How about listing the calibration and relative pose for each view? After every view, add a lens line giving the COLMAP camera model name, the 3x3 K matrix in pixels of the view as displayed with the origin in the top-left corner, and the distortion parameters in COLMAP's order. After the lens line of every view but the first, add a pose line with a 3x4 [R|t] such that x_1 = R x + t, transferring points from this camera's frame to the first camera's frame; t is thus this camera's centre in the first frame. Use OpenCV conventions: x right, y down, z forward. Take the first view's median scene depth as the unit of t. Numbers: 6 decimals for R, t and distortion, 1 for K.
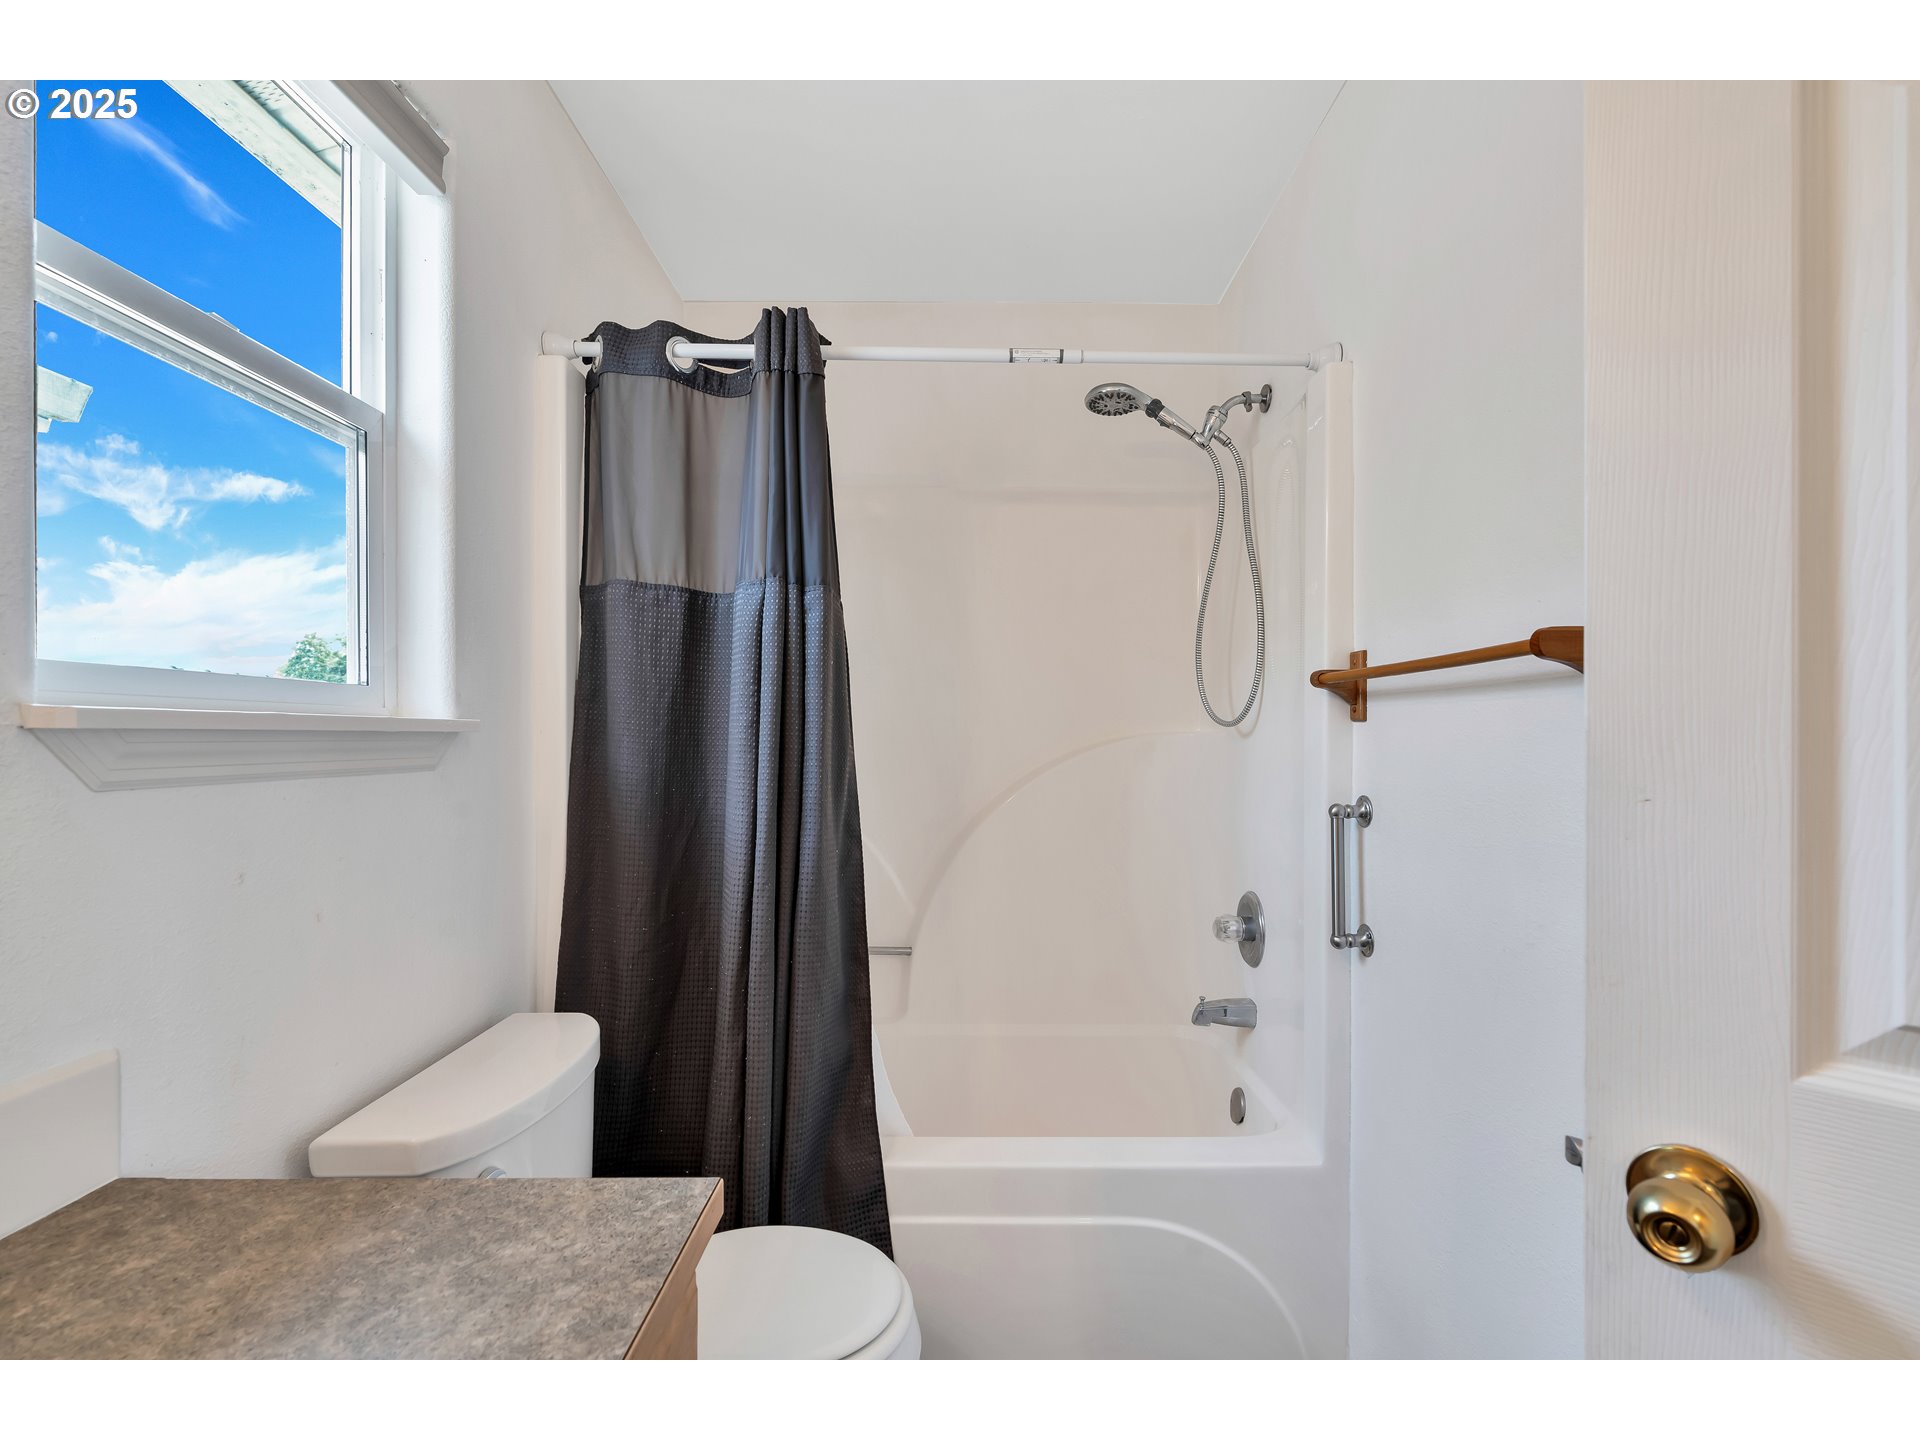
lens RADIAL K [[877.9, 0, 970.9], [0, 877.9, 735.3], [0, 0, 1]] dist [-0.003428, 0.000714]
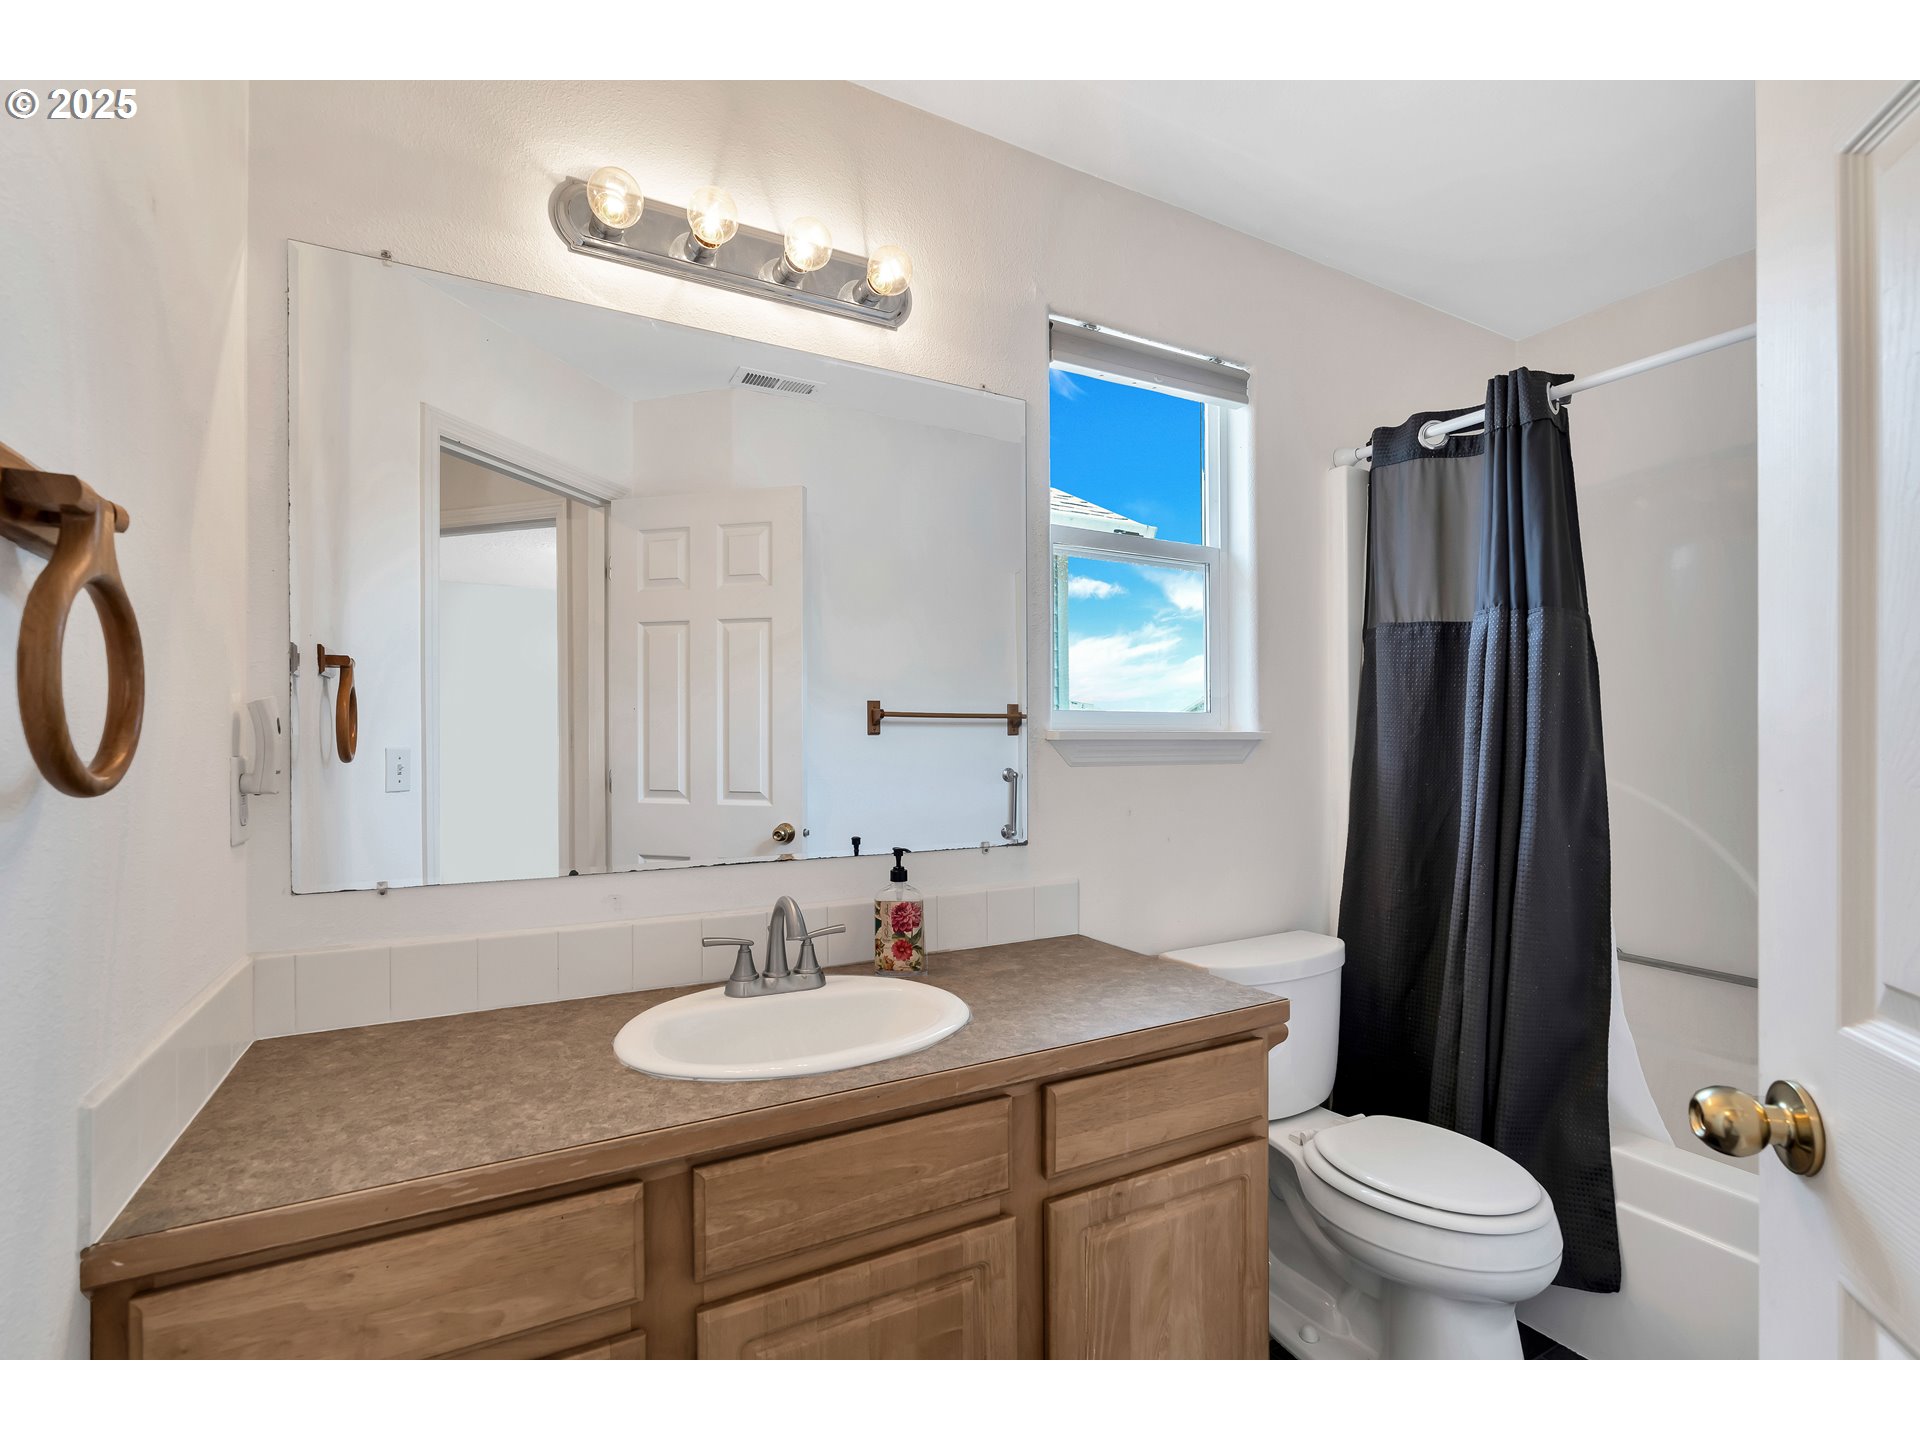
lens RADIAL K [[877.9, 0, 958.7], [0, 877.9, 731.5], [0, 0, 1]] dist [-0.003428, 0.000714]
pose [[0.479106, -0.014736, -0.877633, 0.443605], [0.003108, 0.999881, -0.015092, 0.003103], [0.877752, 0.004503, 0.479095, -0.187276]]
